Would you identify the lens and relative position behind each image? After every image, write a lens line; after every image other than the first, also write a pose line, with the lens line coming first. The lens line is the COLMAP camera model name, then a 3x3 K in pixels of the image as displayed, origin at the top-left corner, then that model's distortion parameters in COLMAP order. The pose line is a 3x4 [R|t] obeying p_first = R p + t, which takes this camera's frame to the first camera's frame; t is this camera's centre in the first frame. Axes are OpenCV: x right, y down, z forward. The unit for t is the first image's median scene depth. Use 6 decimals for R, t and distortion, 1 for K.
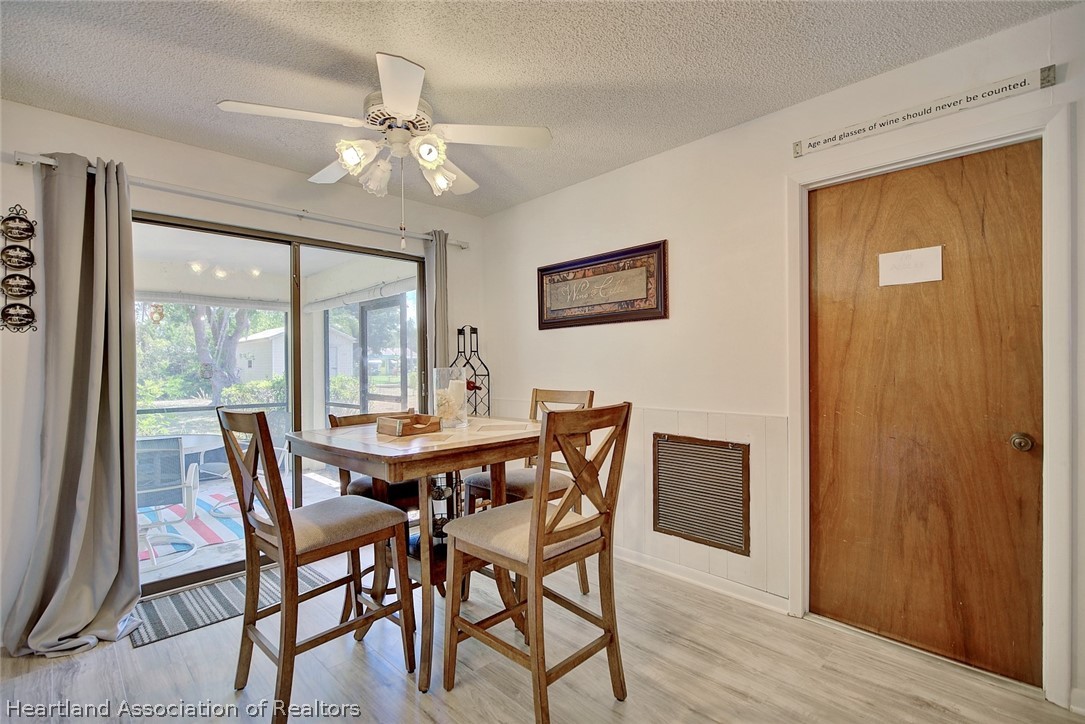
lens RADIAL K [[502.2, 0, 551.9], [0, 502.2, 362.5], [0, 0, 1]] dist [0.025668, -0.001892]
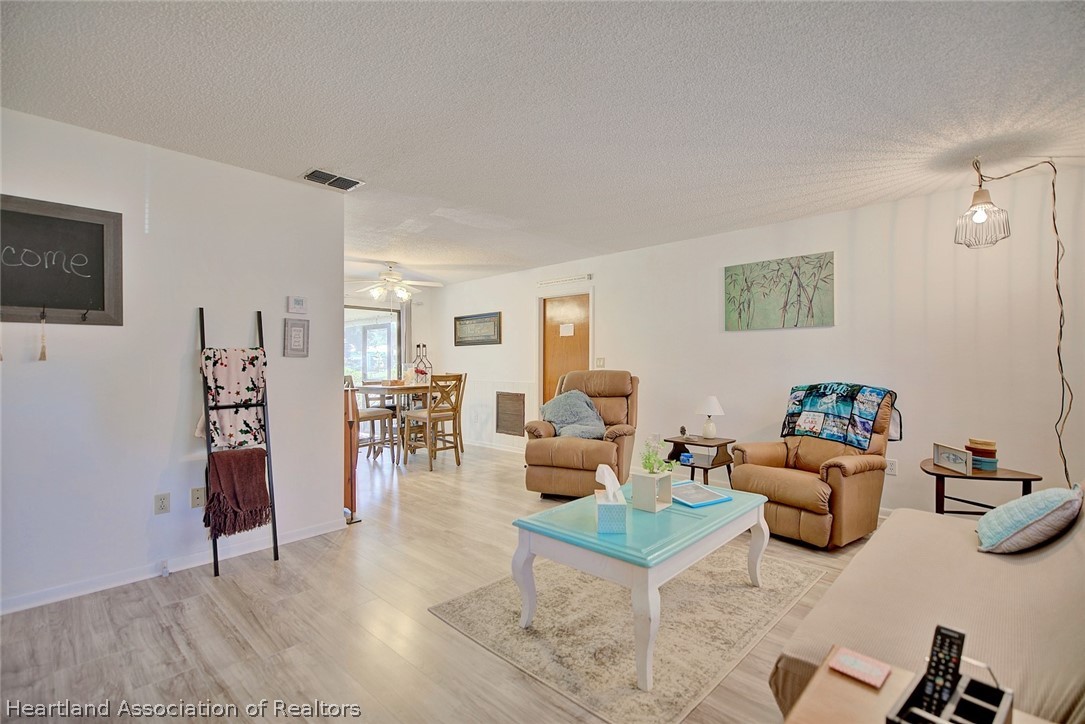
lens RADIAL K [[502.2, 0, 550.7], [0, 502.2, 356.7], [0, 0, 1]] dist [0.025668, -0.001892]
pose [[0.999442, 0.009613, 0.031995, 0.322905], [-0.009301, 0.999908, -0.009890, -0.002751], [-0.032087, 0.009587, 0.999439, -1.176299]]
